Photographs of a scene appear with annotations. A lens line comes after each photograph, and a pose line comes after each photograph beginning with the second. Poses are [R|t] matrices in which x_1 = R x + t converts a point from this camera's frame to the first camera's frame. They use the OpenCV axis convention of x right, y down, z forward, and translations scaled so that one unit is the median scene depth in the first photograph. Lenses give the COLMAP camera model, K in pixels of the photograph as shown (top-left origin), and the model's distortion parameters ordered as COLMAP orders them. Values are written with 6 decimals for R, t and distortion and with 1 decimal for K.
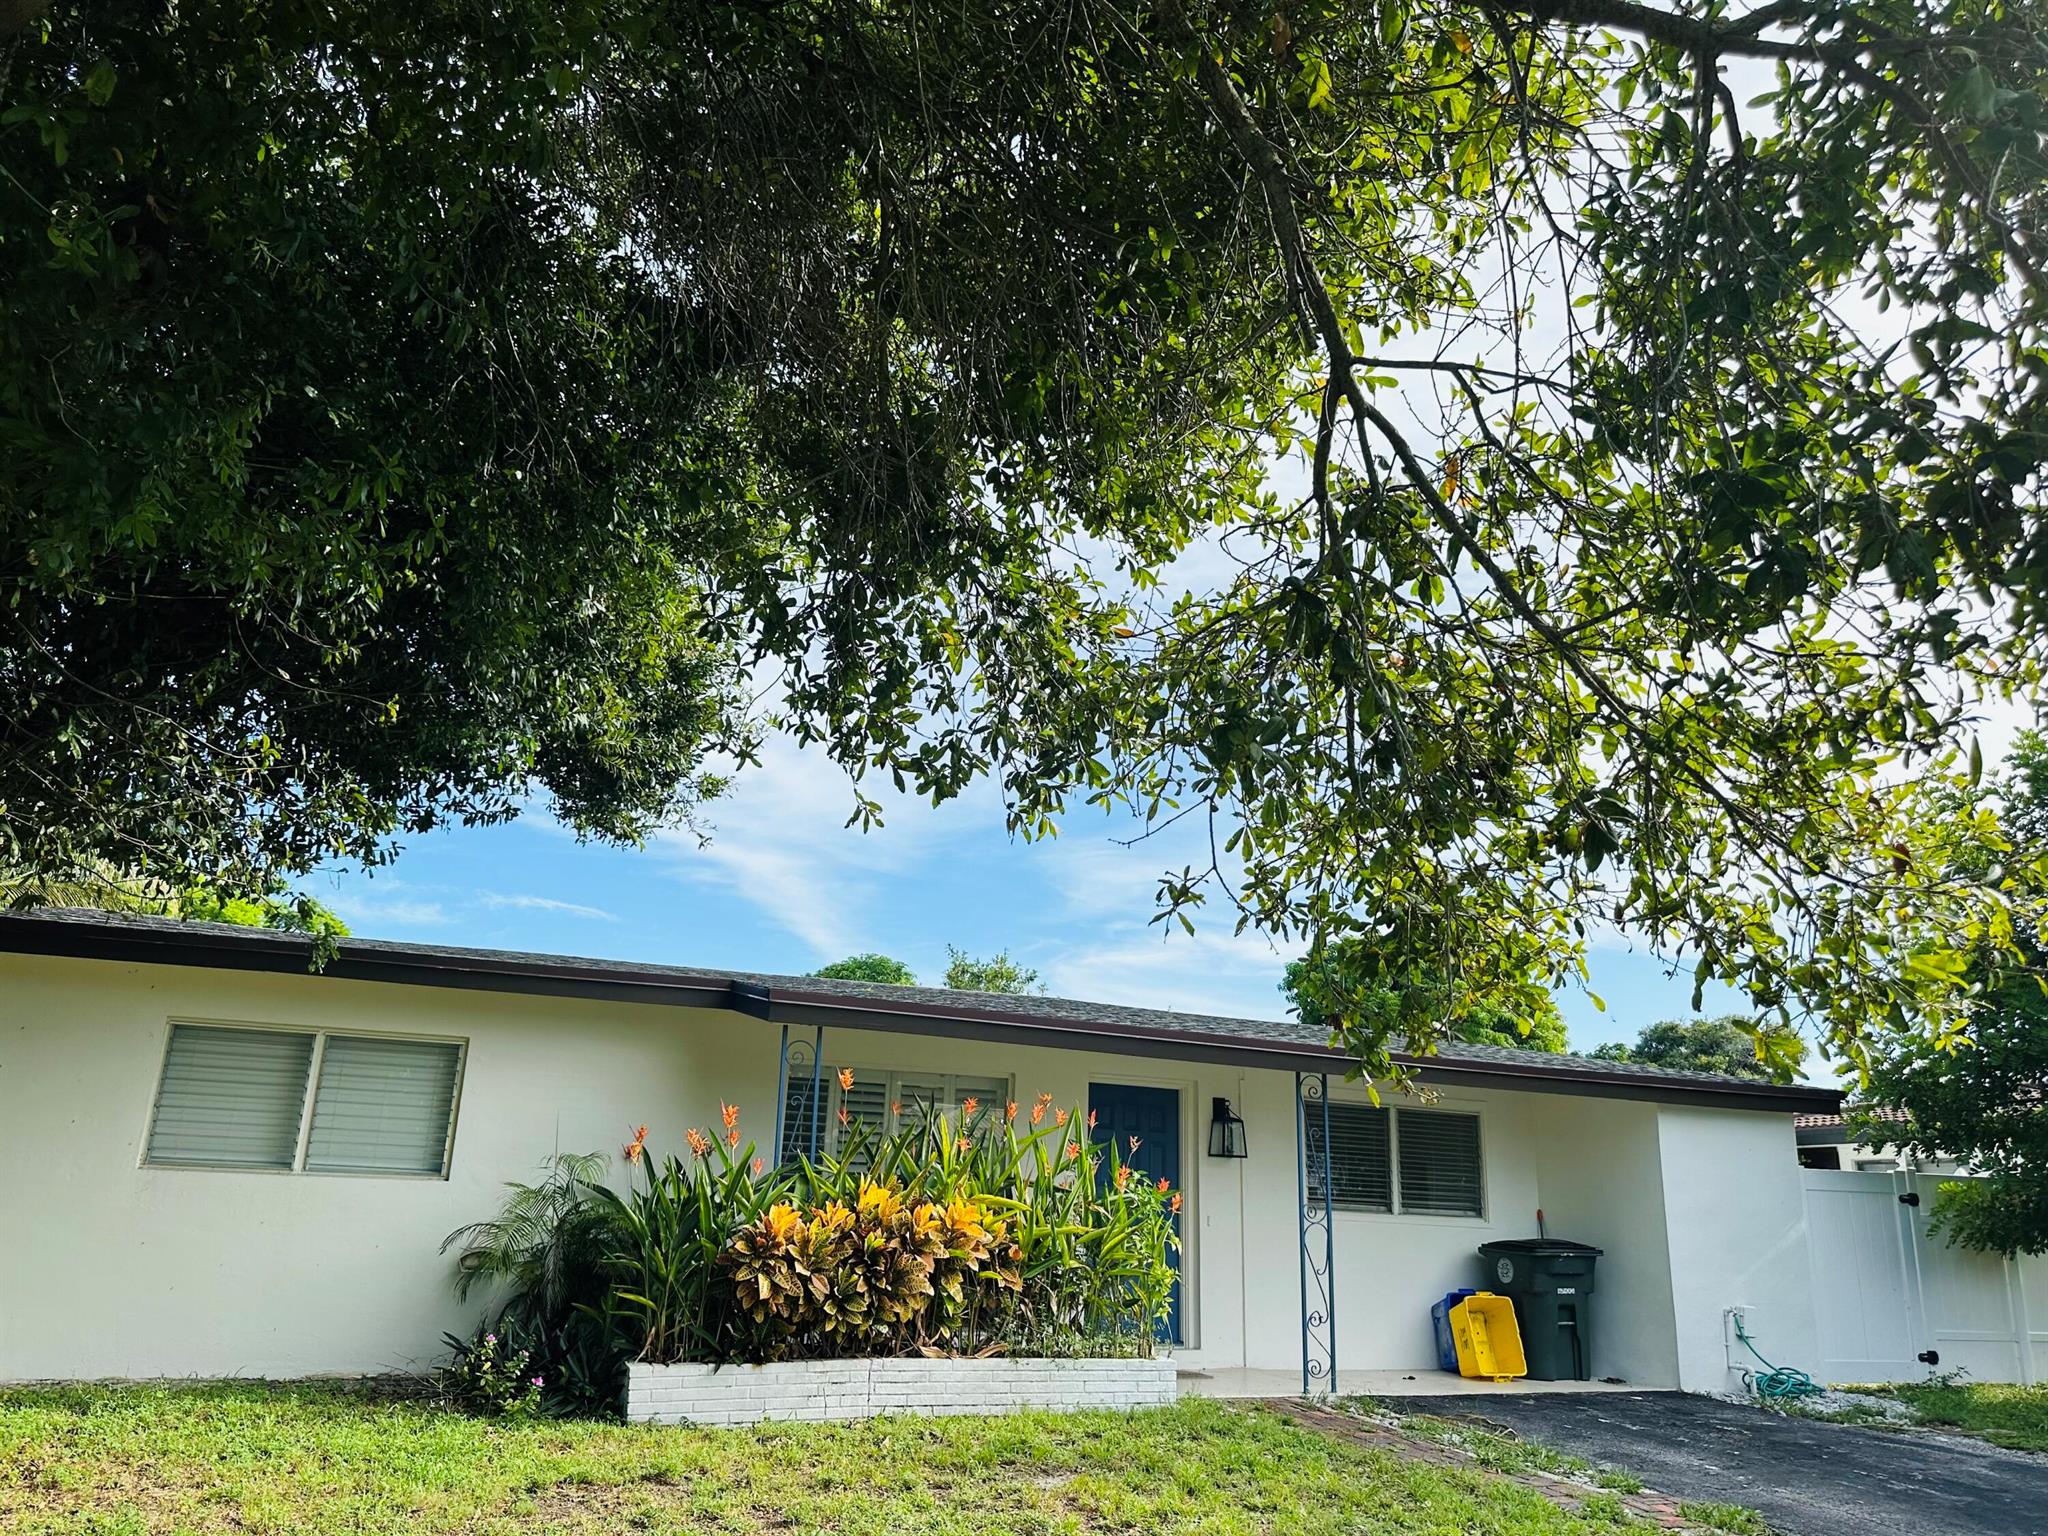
lens RADIAL K [[1449.5, 0, 999.7], [0, 1449.5, 763.5], [0, 0, 1]] dist [0.053161, -0.077937]
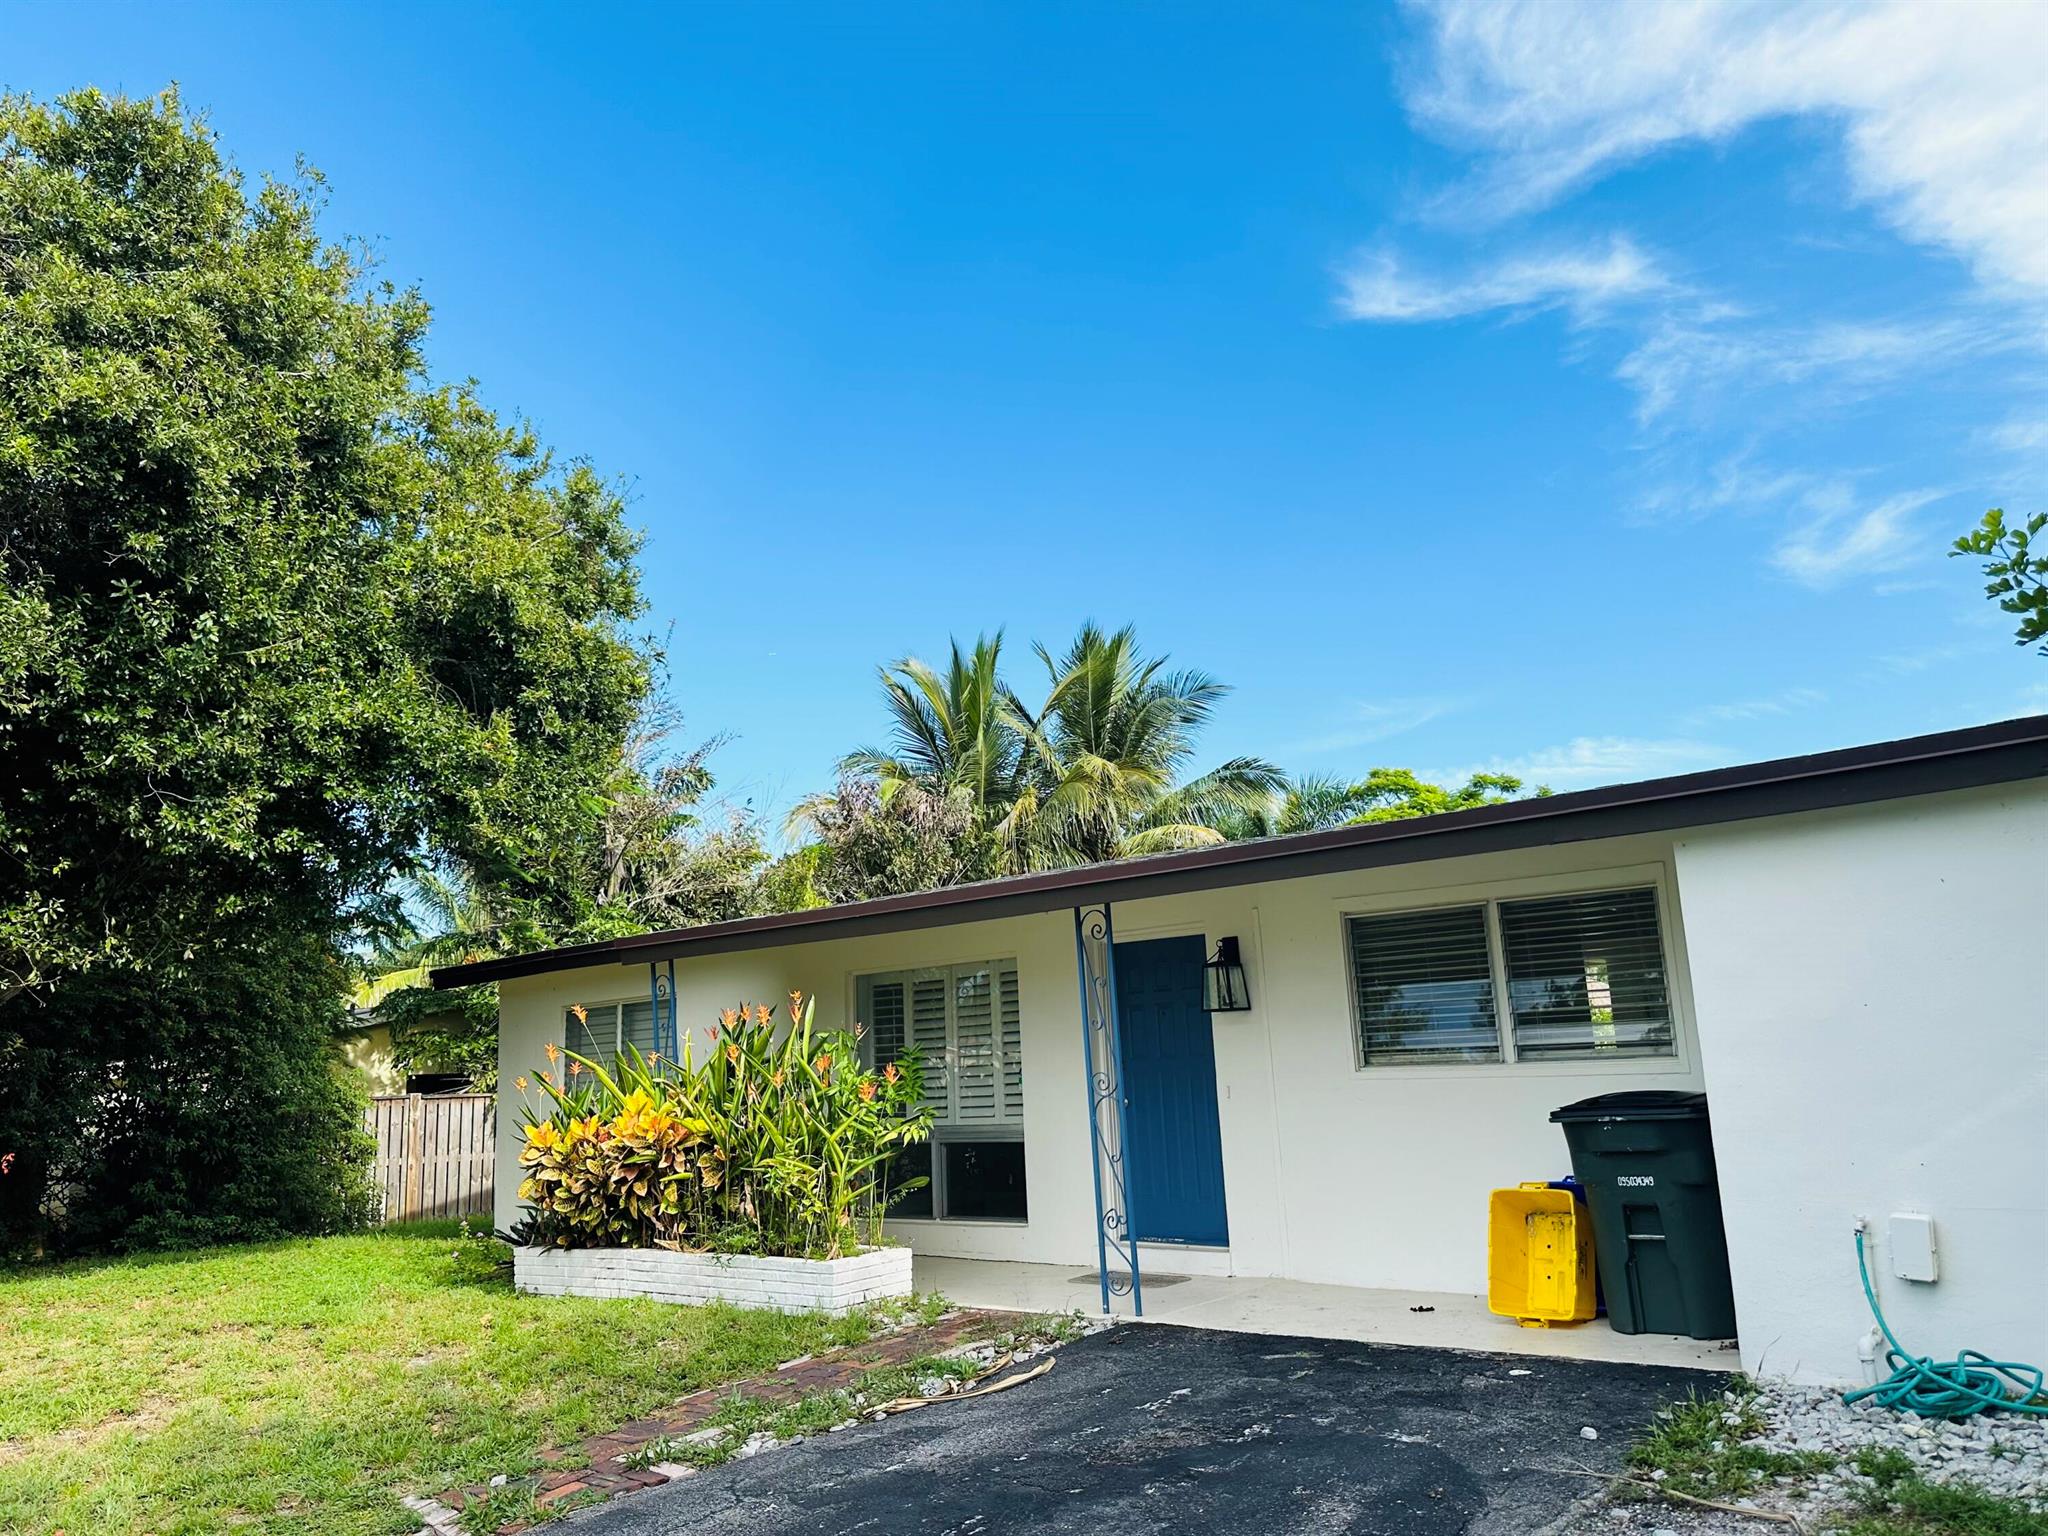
lens RADIAL K [[1469.4, 0, 1026.0], [0, 1469.4, 764.4], [0, 0, 1]] dist [0.043465, -0.048582]
pose [[0.467760, -0.239731, -0.850723, 0.909016], [0.314926, 0.944548, -0.093013, 0.212998], [0.825846, -0.224407, 0.517319, 0.619006]]
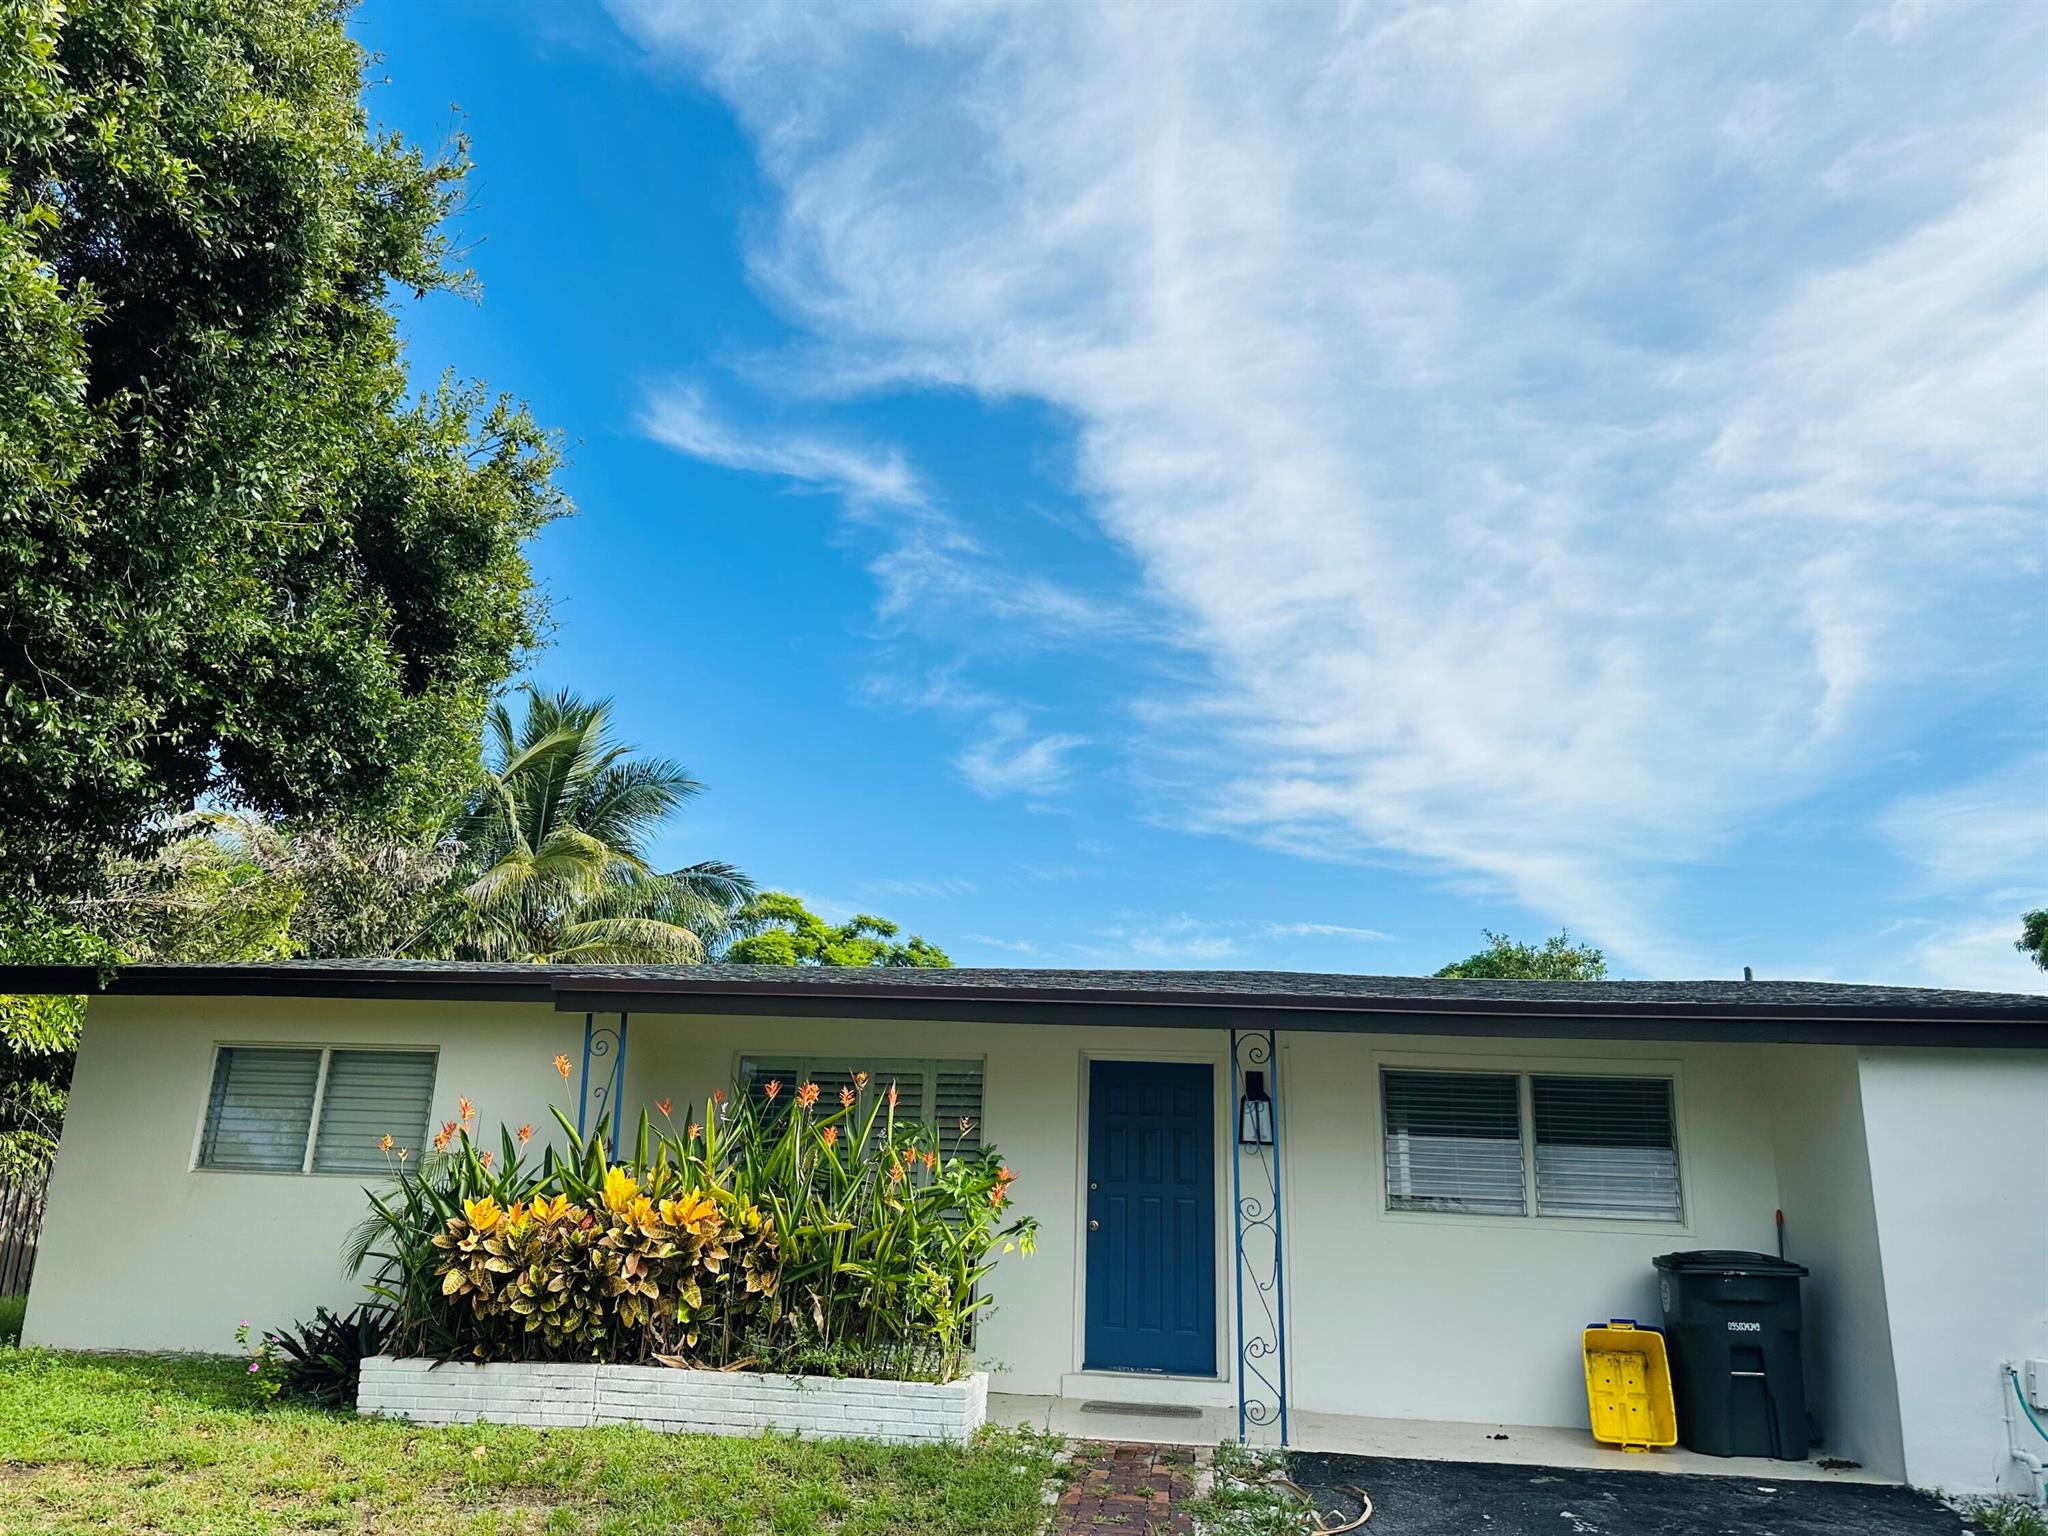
lens RADIAL K [[1441.1, 0, 1029.3], [0, 1441.1, 818.1], [0, 0, 1]] dist [0.085041, -0.122736]
pose [[0.871152, -0.126473, -0.474445, 0.467920], [0.137655, 0.990416, -0.011261, 0.086237], [0.471323, -0.055500, 0.880213, 0.254676]]
